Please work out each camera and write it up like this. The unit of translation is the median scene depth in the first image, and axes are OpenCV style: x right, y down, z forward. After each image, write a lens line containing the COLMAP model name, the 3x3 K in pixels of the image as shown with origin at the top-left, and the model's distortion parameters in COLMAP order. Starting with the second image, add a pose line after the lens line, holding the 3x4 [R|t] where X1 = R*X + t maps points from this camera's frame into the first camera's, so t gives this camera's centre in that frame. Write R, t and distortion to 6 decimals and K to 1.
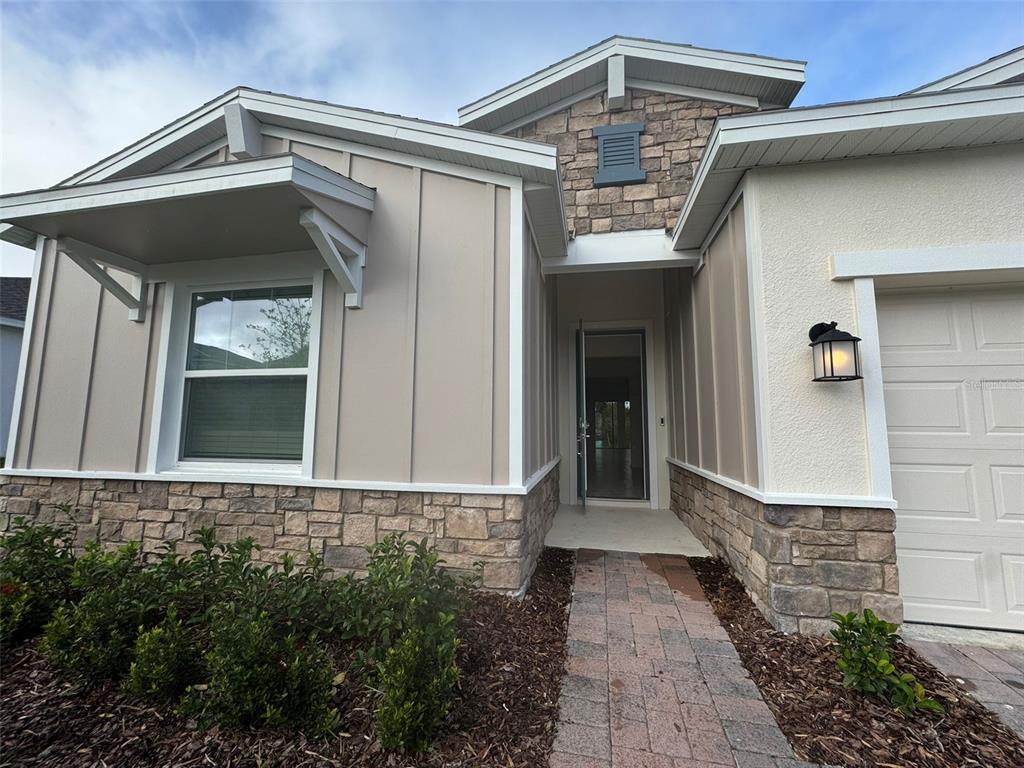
lens RADIAL K [[409.3, 0, 514.4], [0, 409.3, 378.5], [0, 0, 1]] dist [-0.000119, -0.002867]
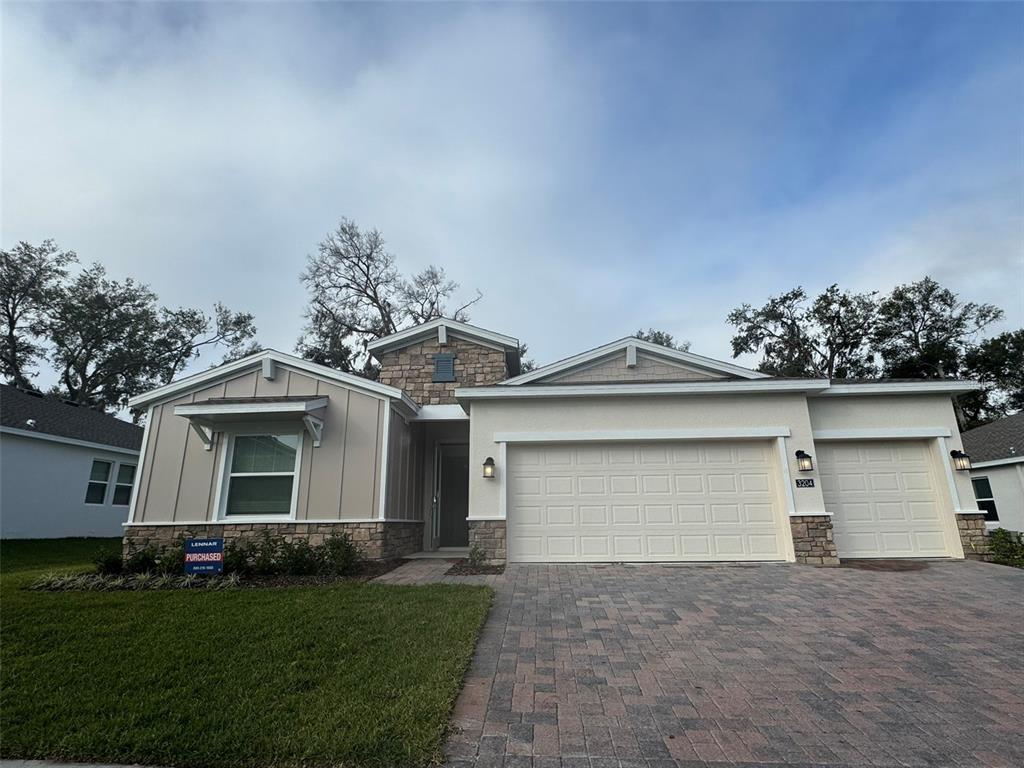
lens RADIAL K [[511.2, 0, 516.0], [0, 511.2, 378.9], [0, 0, 1]] dist [-0.003781, -0.000981]
pose [[0.989487, 0.020061, 0.143221, 0.325228], [0.003457, 0.986768, -0.162099, -0.075990], [-0.144578, 0.160890, 0.976326, -2.161288]]
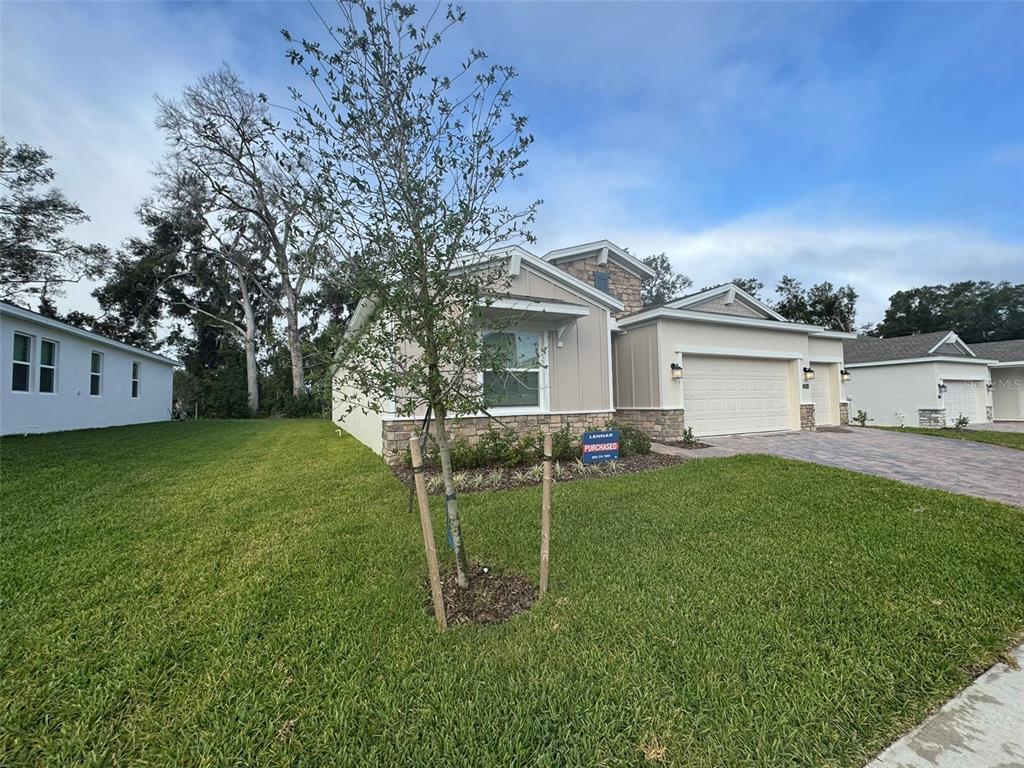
lens RADIAL K [[409.3, 0, 516.8], [0, 409.3, 381.6], [0, 0, 1]] dist [-0.000119, -0.002867]
pose [[0.790539, 0.007366, 0.612368, -2.236447], [-0.044160, 0.998010, 0.045005, -0.057179], [-0.610818, -0.062620, 0.789291, -0.931675]]
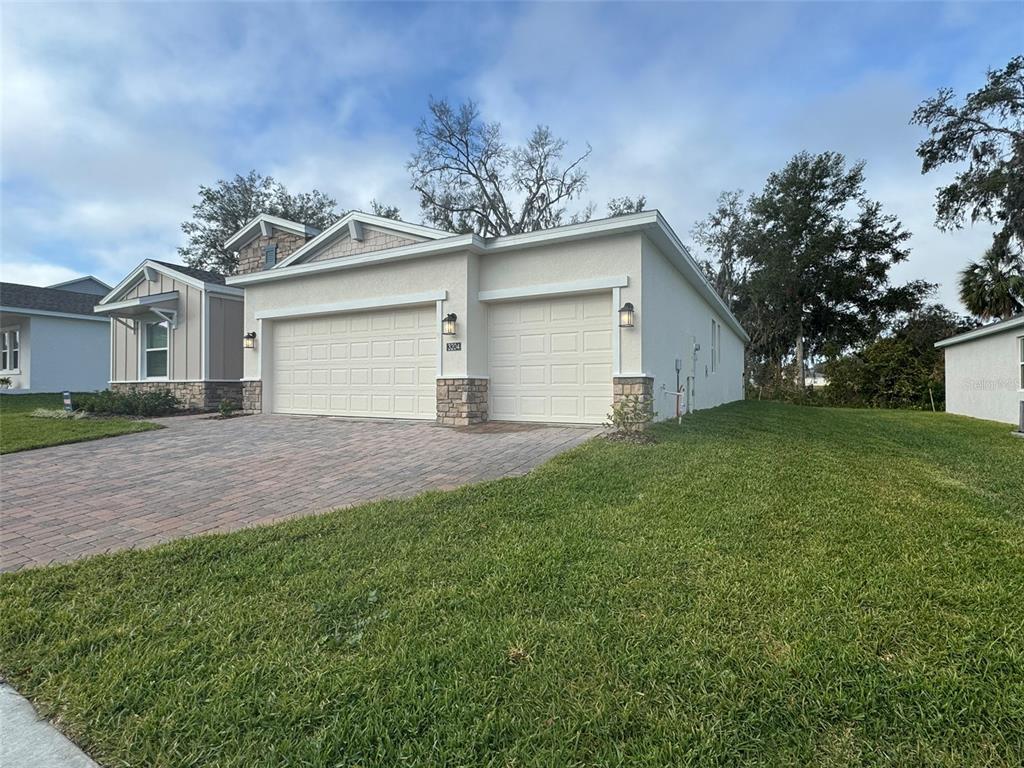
lens RADIAL K [[511.2, 0, 513.7], [0, 511.2, 380.4], [0, 0, 1]] dist [-0.003781, -0.000981]
pose [[0.948916, -0.012323, -0.315289, 3.507050], [0.042443, 0.995141, 0.088842, -0.009297], [0.312662, -0.097685, 0.944828, -2.082798]]
